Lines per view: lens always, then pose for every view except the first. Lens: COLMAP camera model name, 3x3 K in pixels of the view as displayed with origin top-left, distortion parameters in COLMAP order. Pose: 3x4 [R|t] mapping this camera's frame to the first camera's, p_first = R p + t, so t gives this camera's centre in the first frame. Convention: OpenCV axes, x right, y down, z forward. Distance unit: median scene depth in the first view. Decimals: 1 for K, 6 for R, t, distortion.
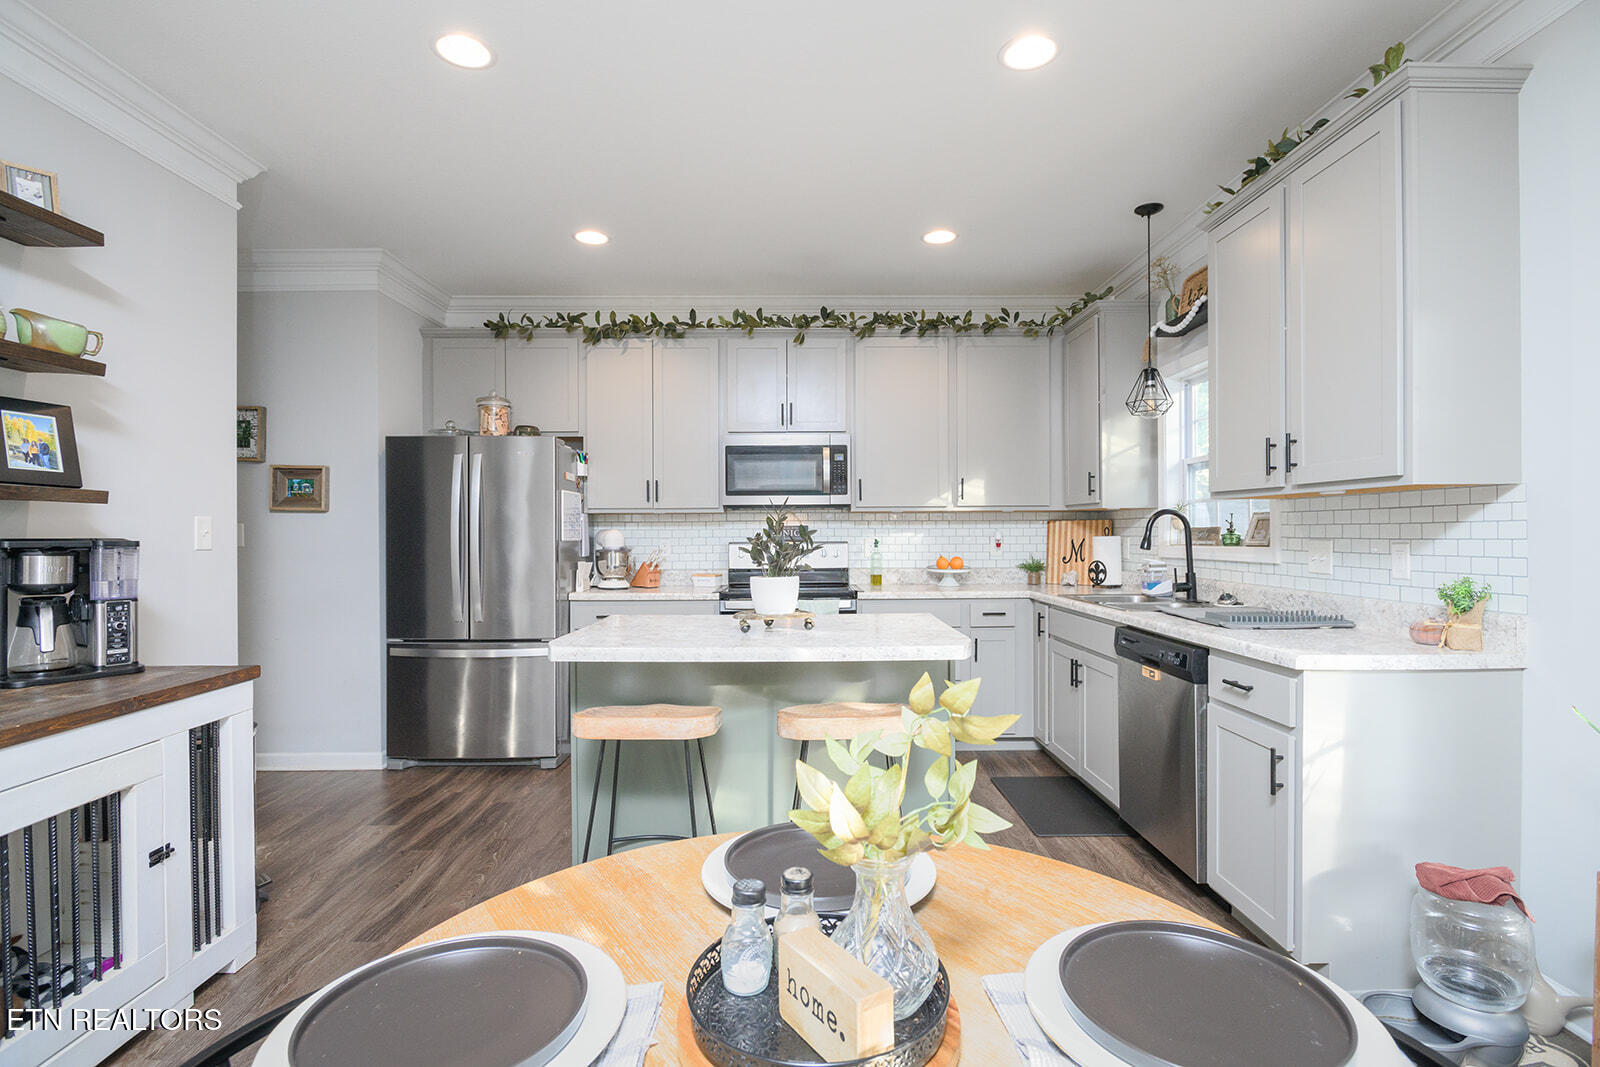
lens RADIAL K [[769.3, 0, 801.3], [0, 769.3, 536.1], [0, 0, 1]] dist [-0.006697, -0.001433]
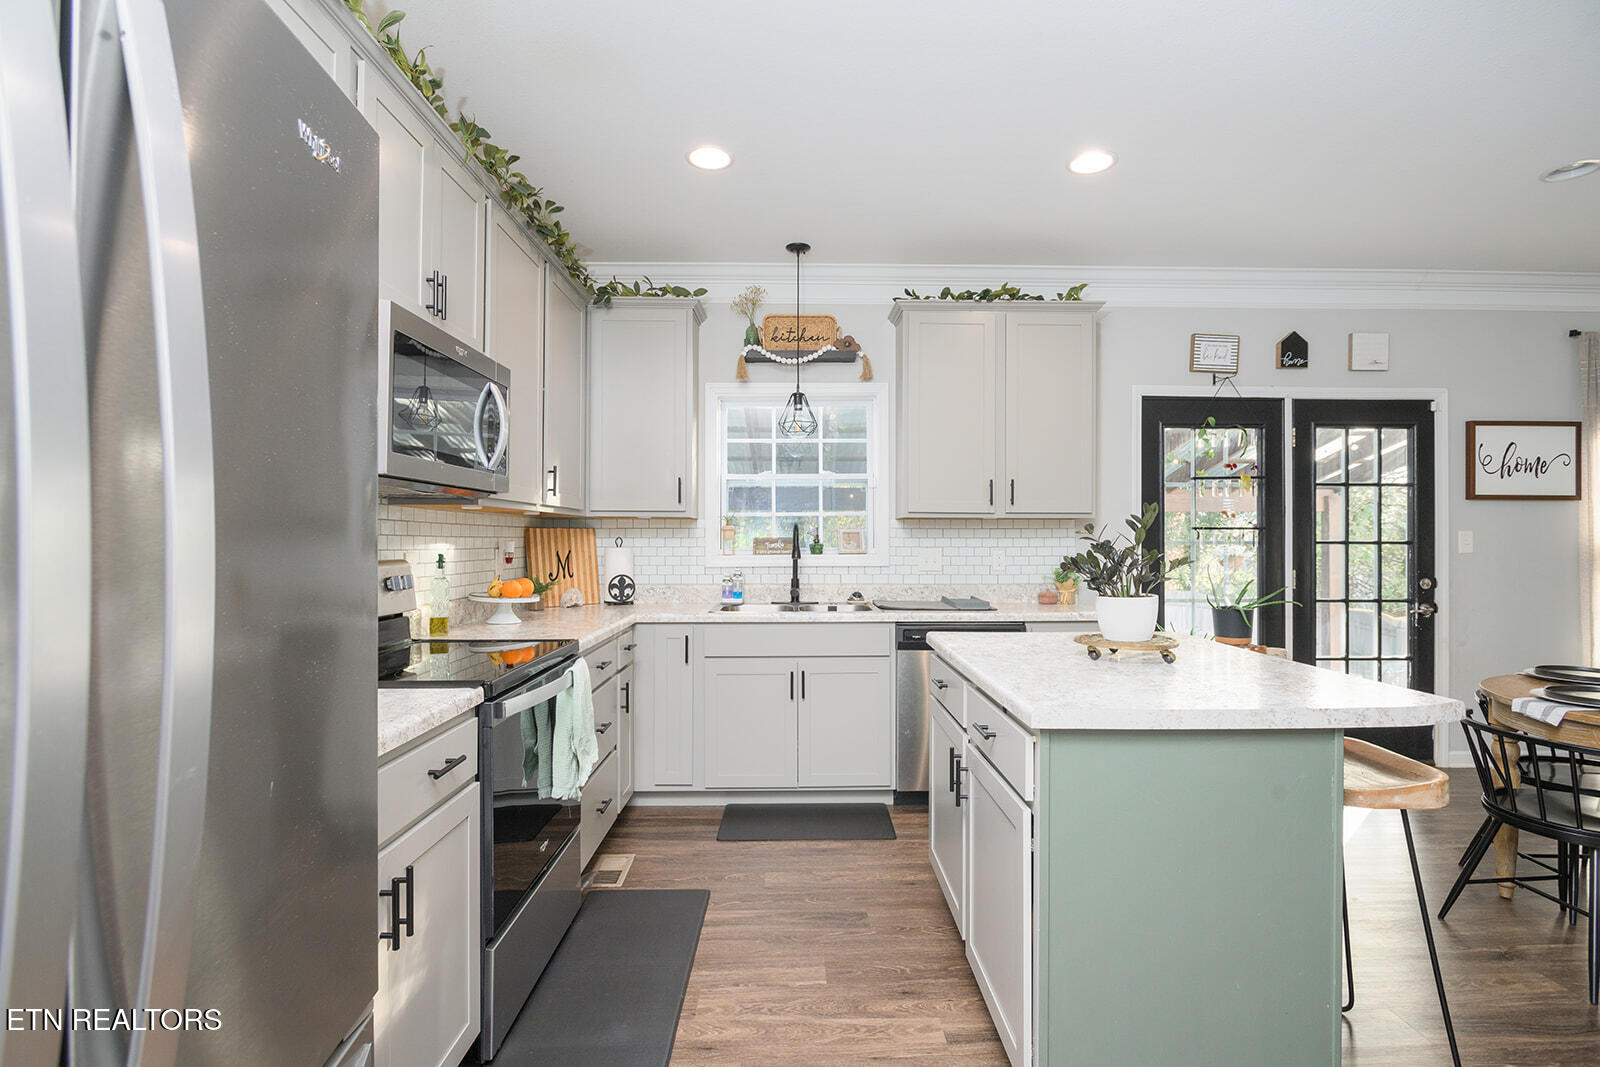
lens RADIAL K [[786.2, 0, 800.0], [0, 786.2, 533.5], [0, 0, 1]] dist [-0.014381, -0.000264]
pose [[-0.005819, 0.012654, 0.999903, -0.514138], [0.003865, 0.999913, -0.012631, -0.003301], [-0.999976, 0.003791, -0.005867, 0.782055]]
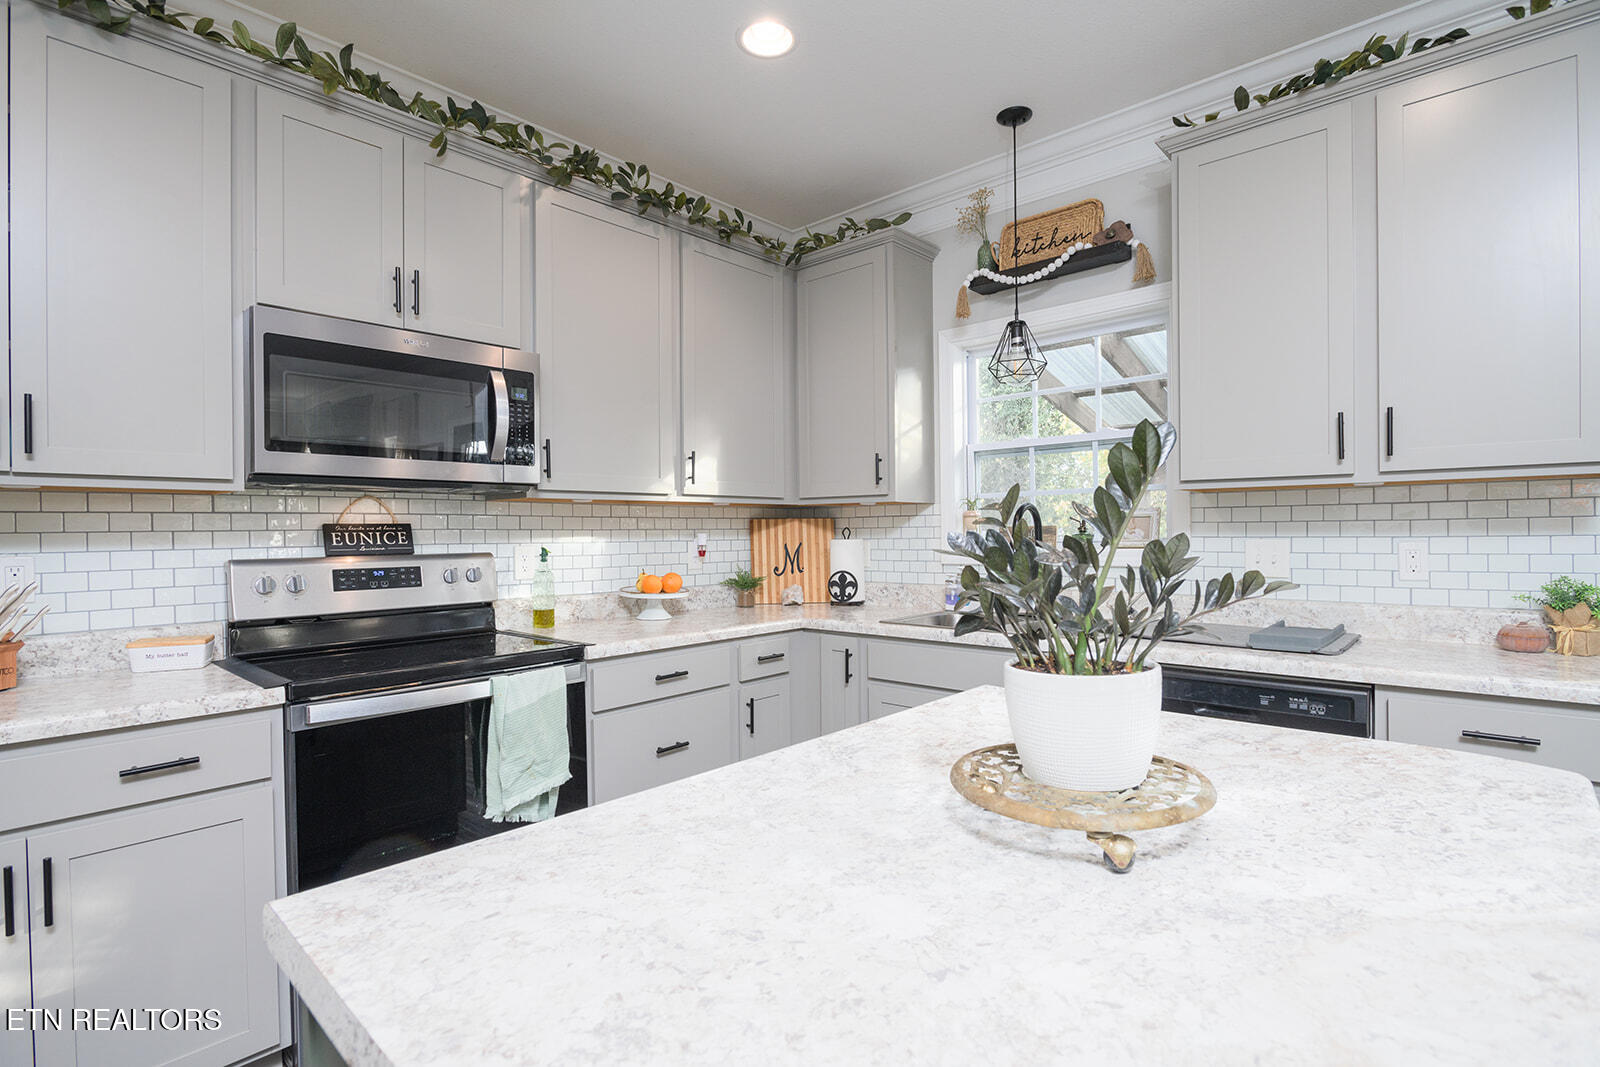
lens RADIAL K [[769.3, 0, 801.3], [0, 769.3, 536.1], [0, 0, 1]] dist [-0.006697, -0.001433]
pose [[0.677509, -0.005015, 0.735498, -0.206211], [0.010310, 0.999943, -0.002679, -0.001288], [-0.735442, 0.009398, 0.677522, 0.496168]]
